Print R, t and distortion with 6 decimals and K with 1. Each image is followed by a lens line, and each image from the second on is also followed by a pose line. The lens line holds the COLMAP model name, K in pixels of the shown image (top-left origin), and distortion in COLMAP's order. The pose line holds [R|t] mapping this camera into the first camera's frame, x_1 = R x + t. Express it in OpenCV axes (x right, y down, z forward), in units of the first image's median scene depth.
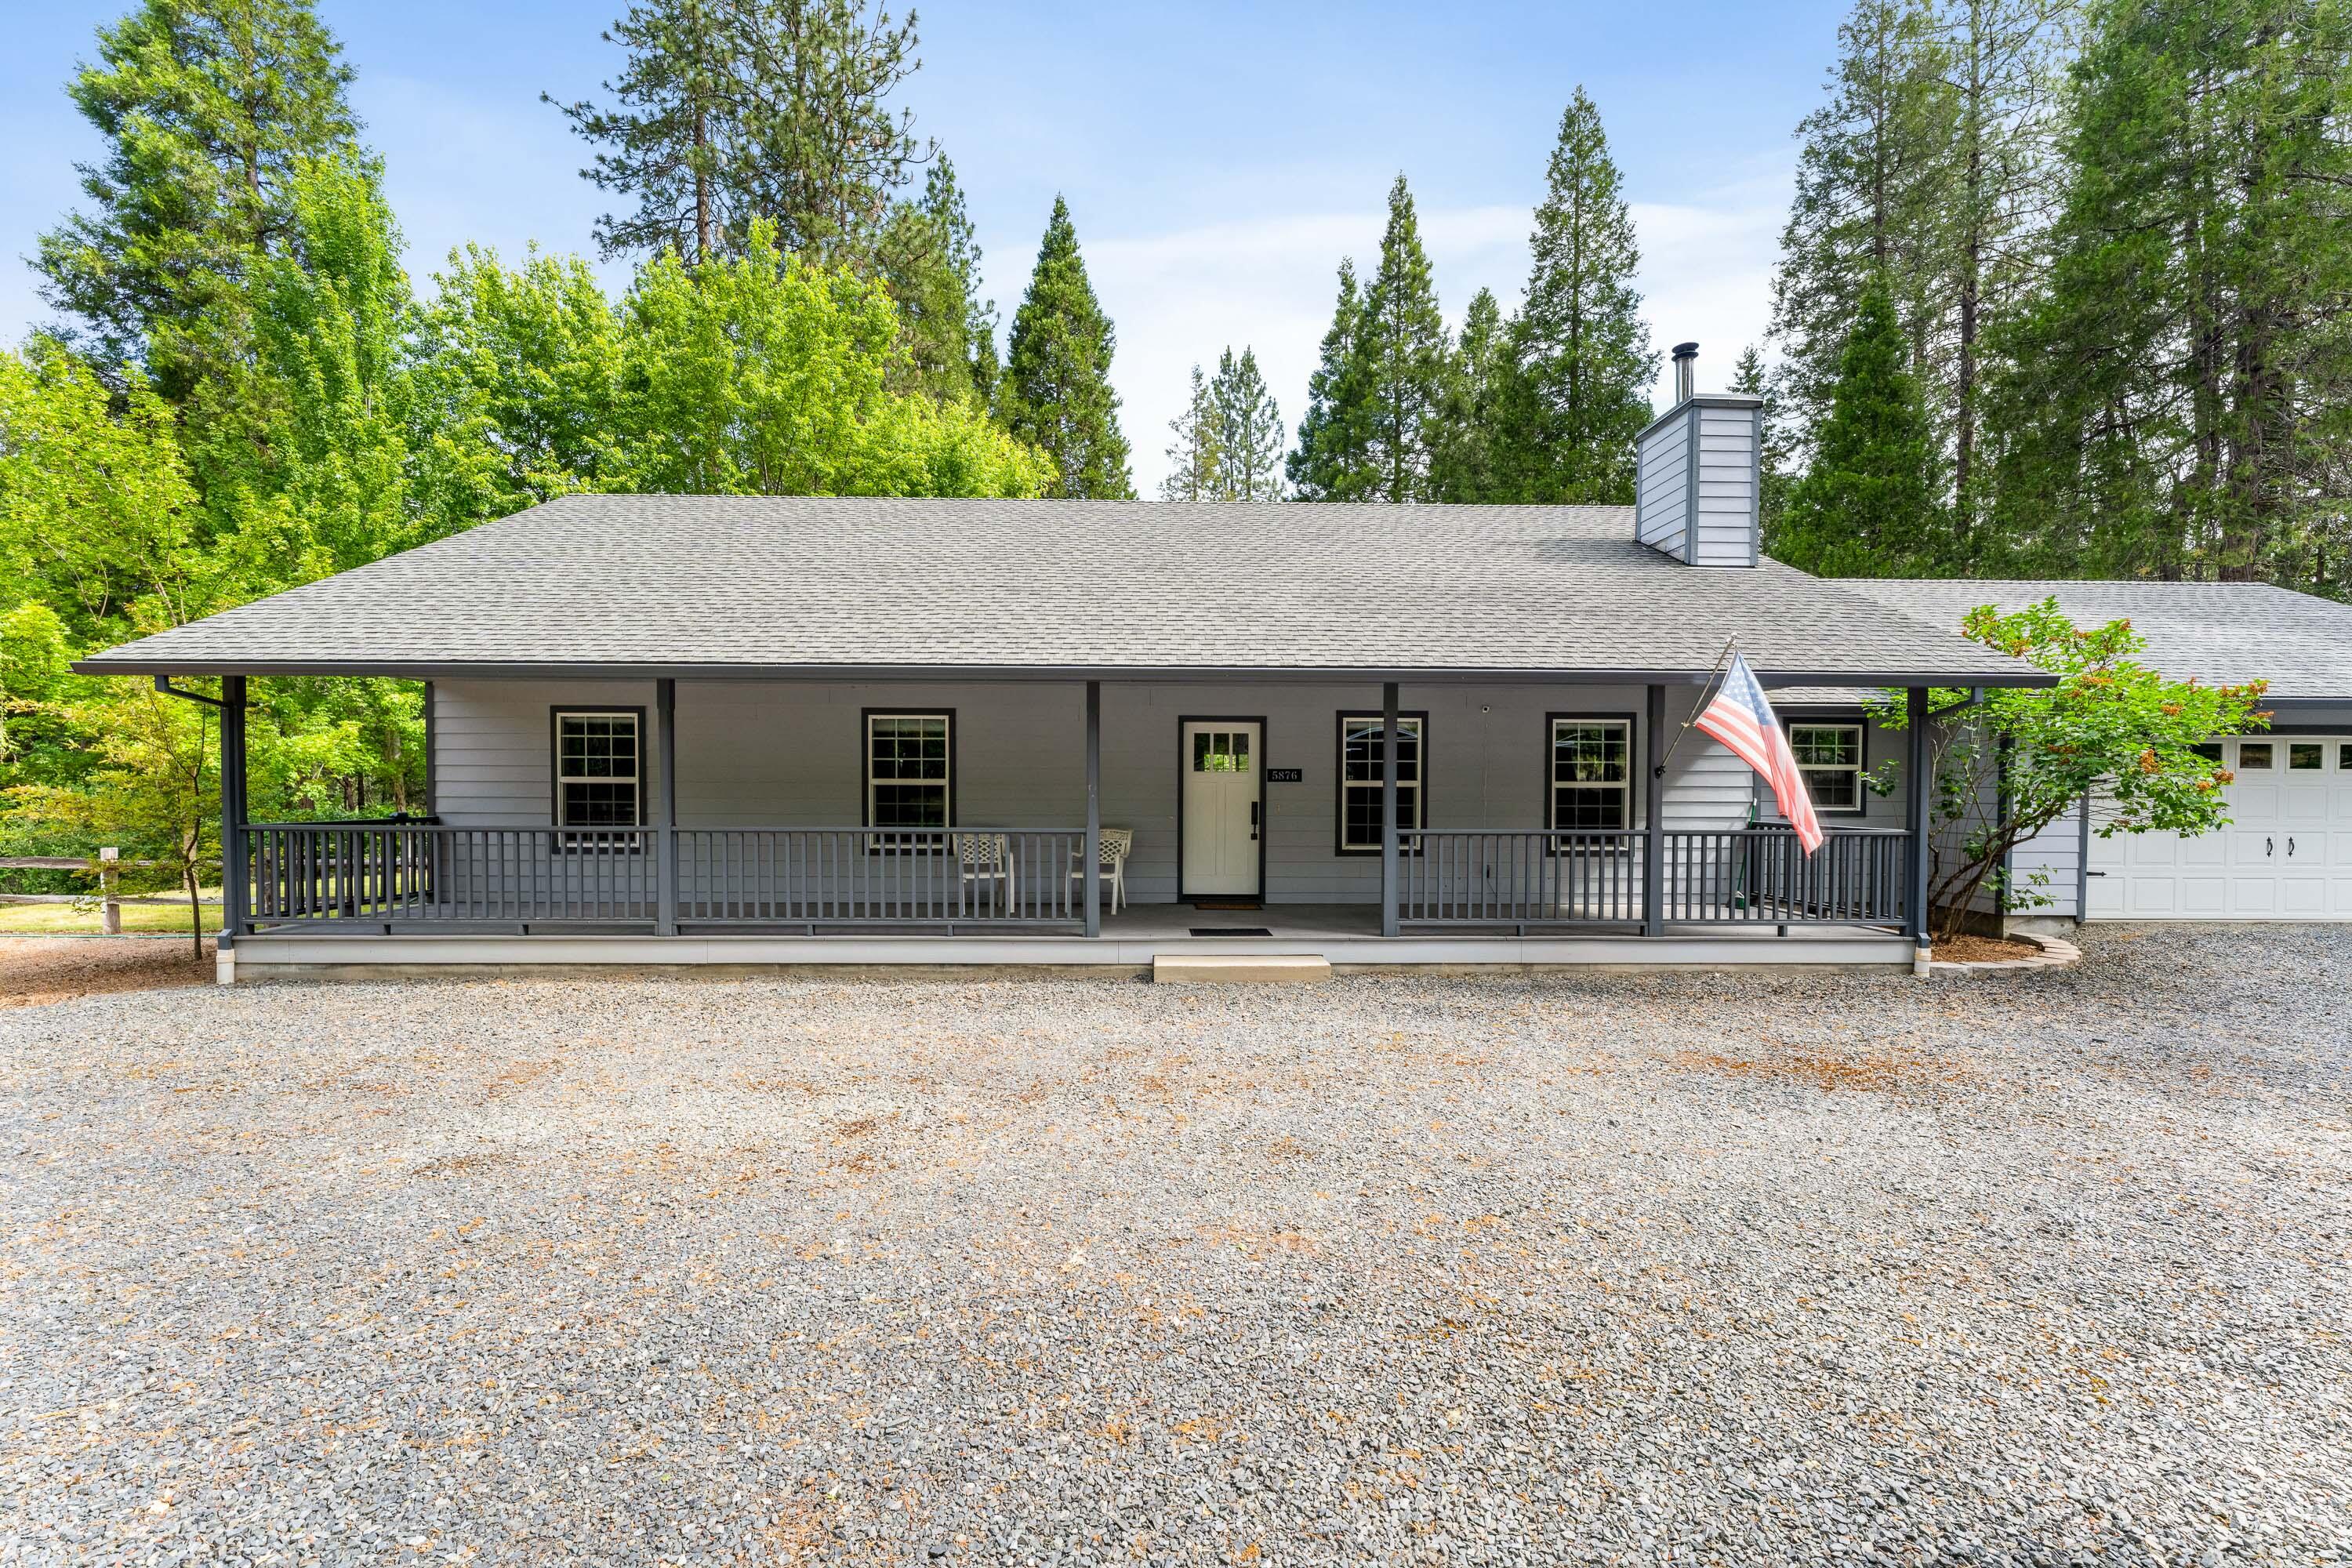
lens RADIAL K [[949.5, 0, 1176.0], [0, 949.5, 784.0], [0, 0, 1]] dist [-0.000321, 0.000252]
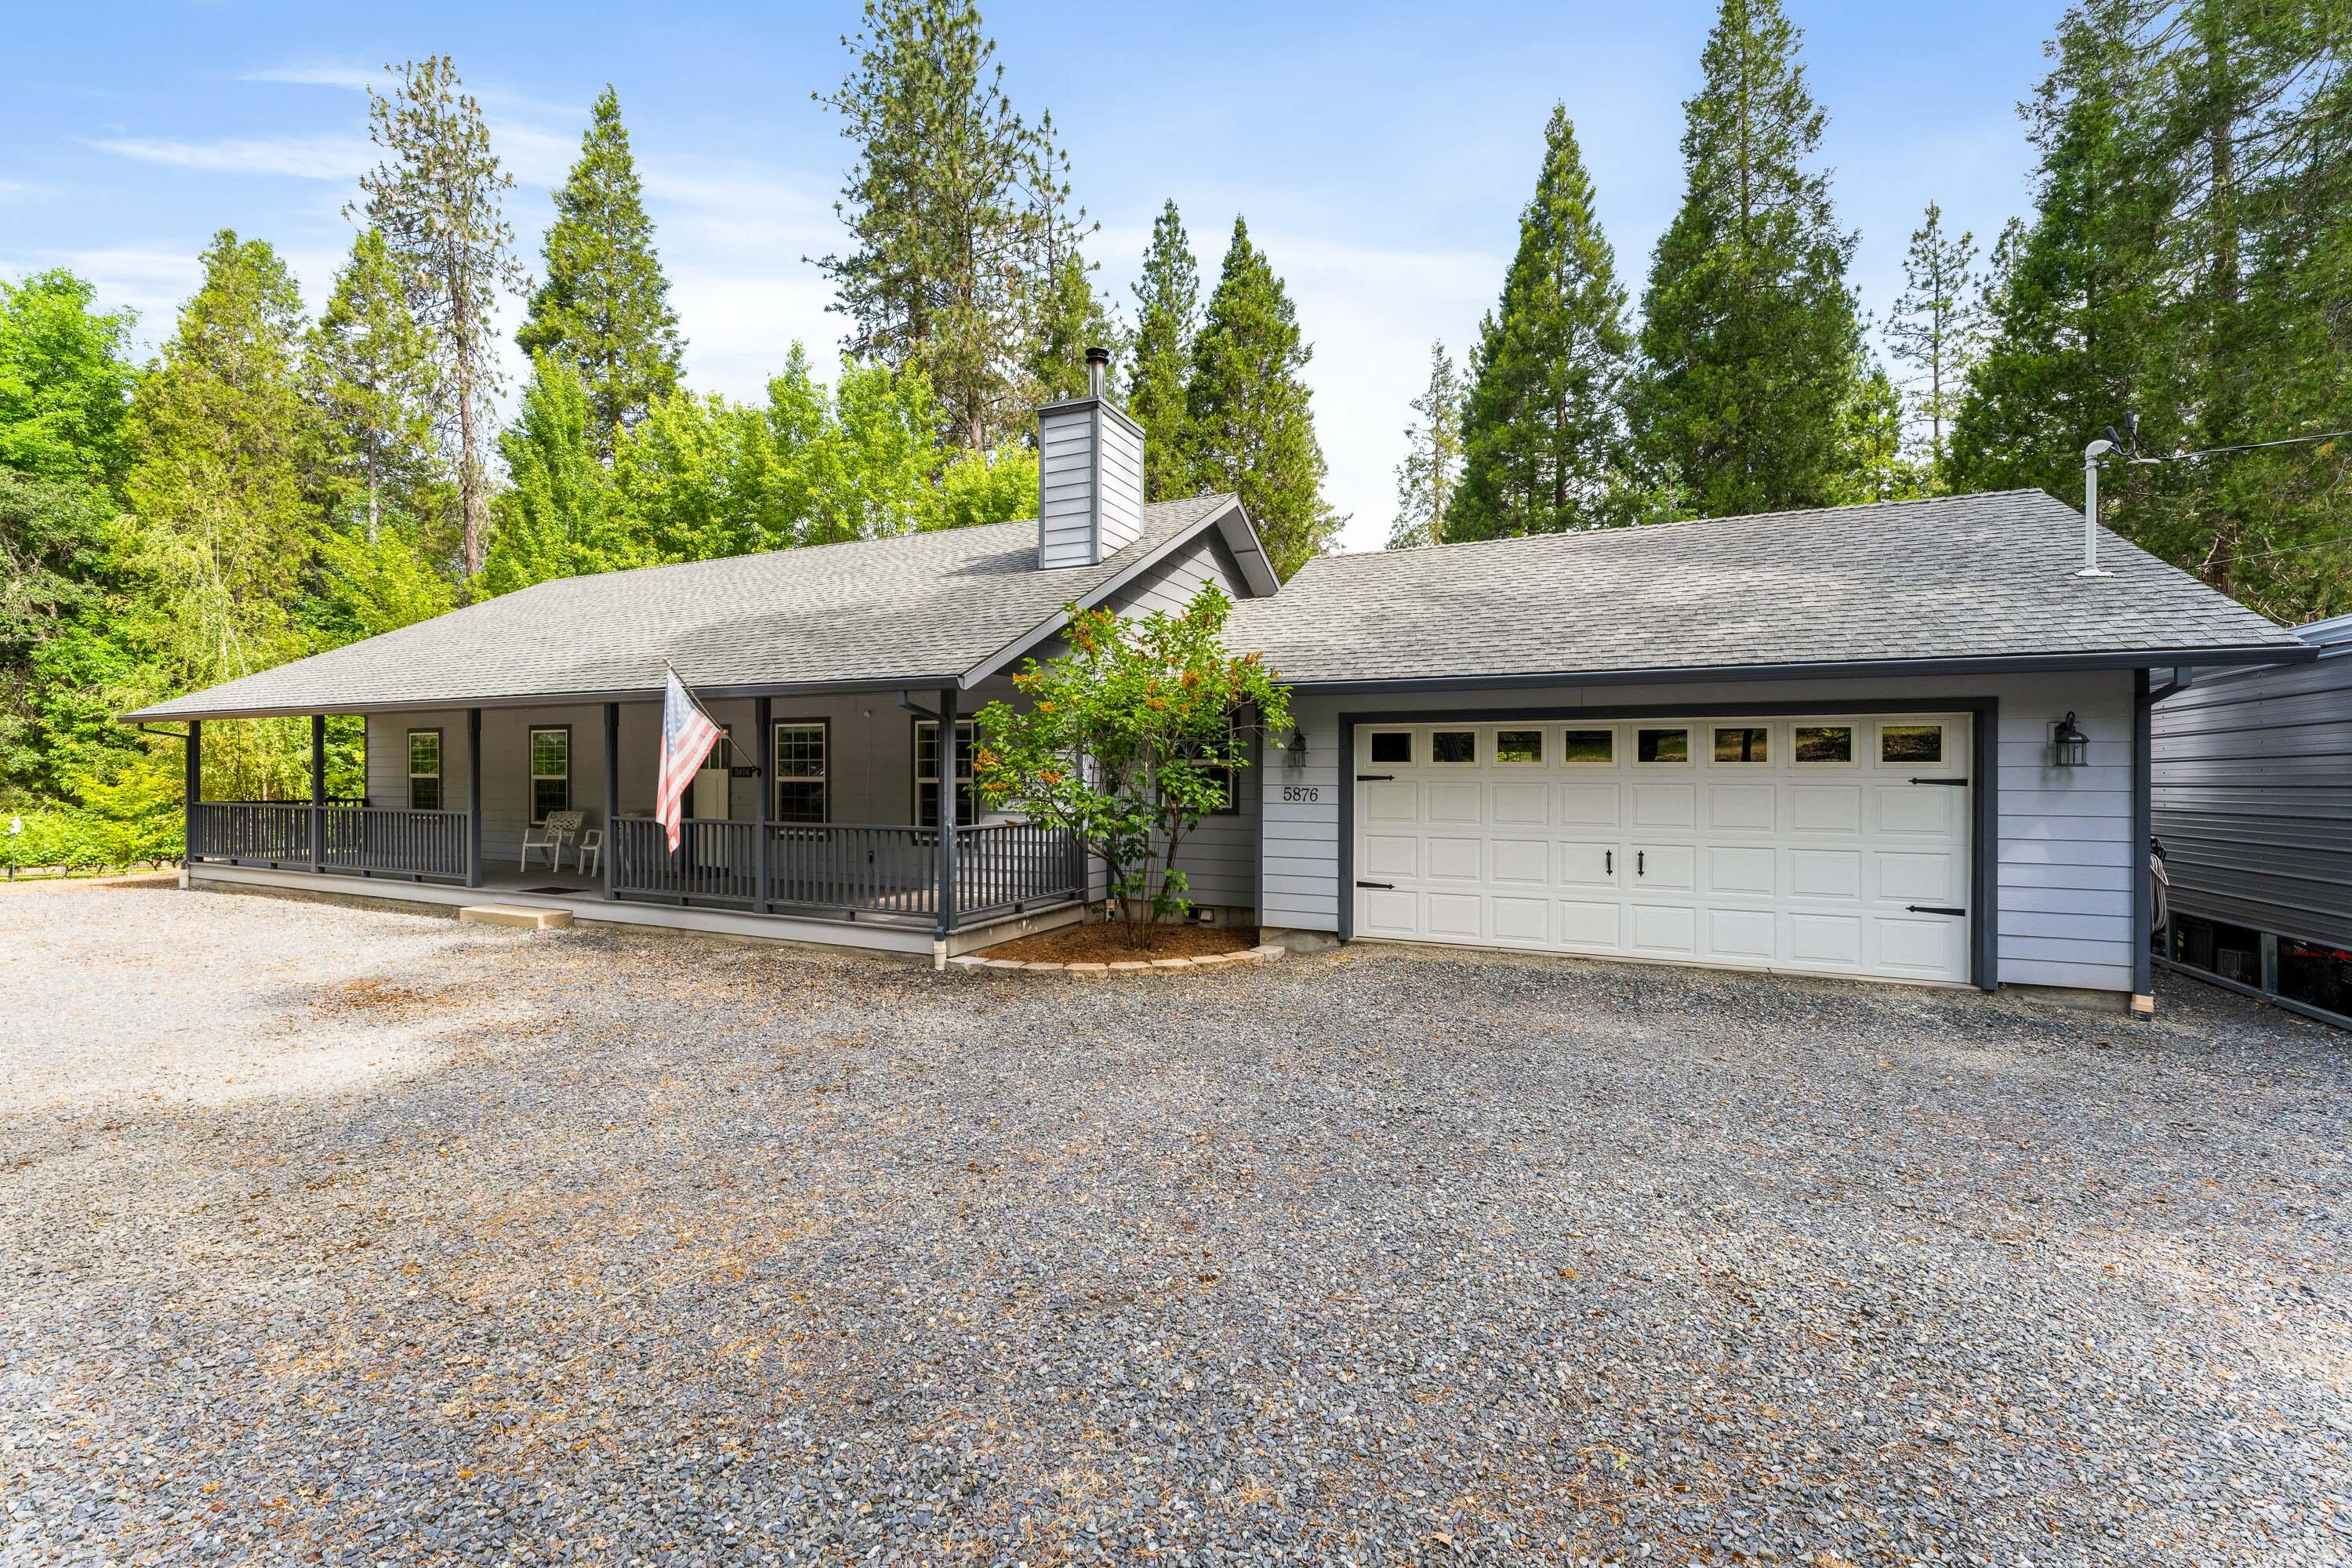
lens RADIAL K [[949.5, 0, 1176.0], [0, 949.5, 784.0], [0, 0, 1]] dist [-0.000321, 0.000252]
pose [[0.899477, 0.002196, -0.436963, 1.141947], [-0.001255, 0.999996, 0.002443, 0.000936], [0.436967, -0.001649, 0.899476, 0.134749]]
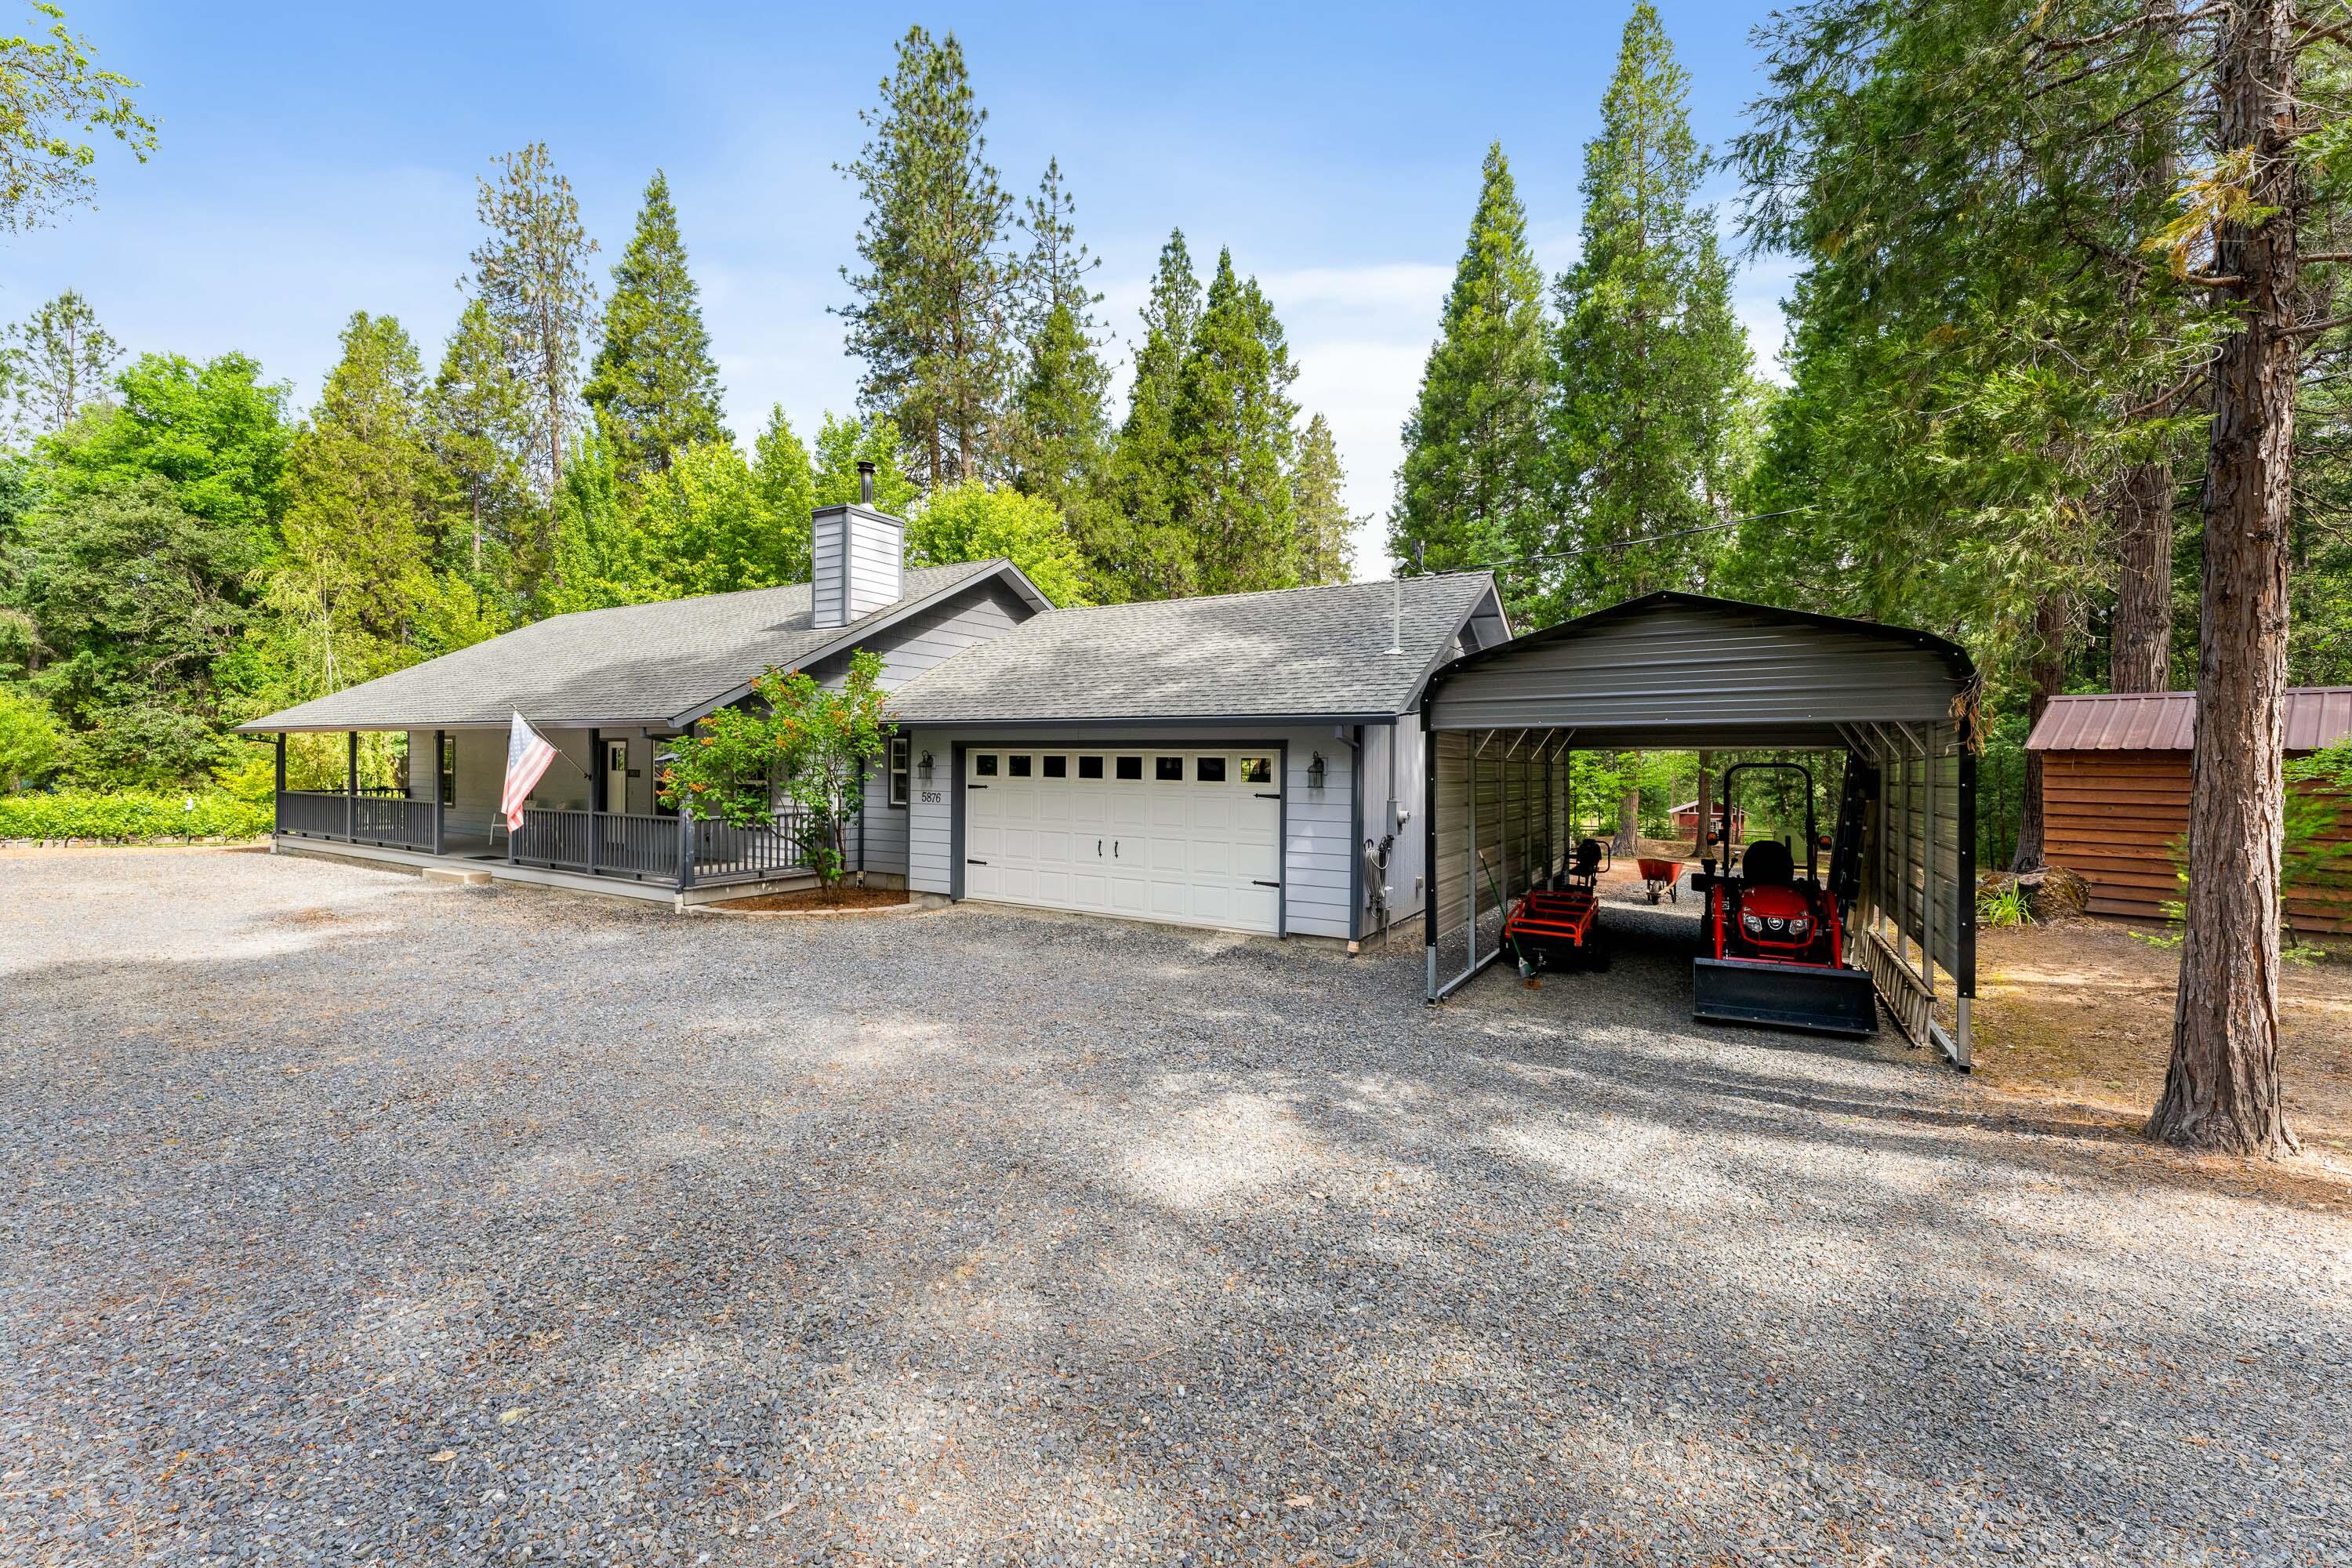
lens RADIAL K [[943.0, 0, 1171.8], [0, 943.0, 776.5], [0, 0, 1]] dist [-0.000247, -0.000170]
pose [[0.849879, 0.012133, -0.526838, 1.755383], [-0.008757, 0.999922, 0.008901, -0.027719], [0.526905, -0.002951, 0.849919, 0.090304]]
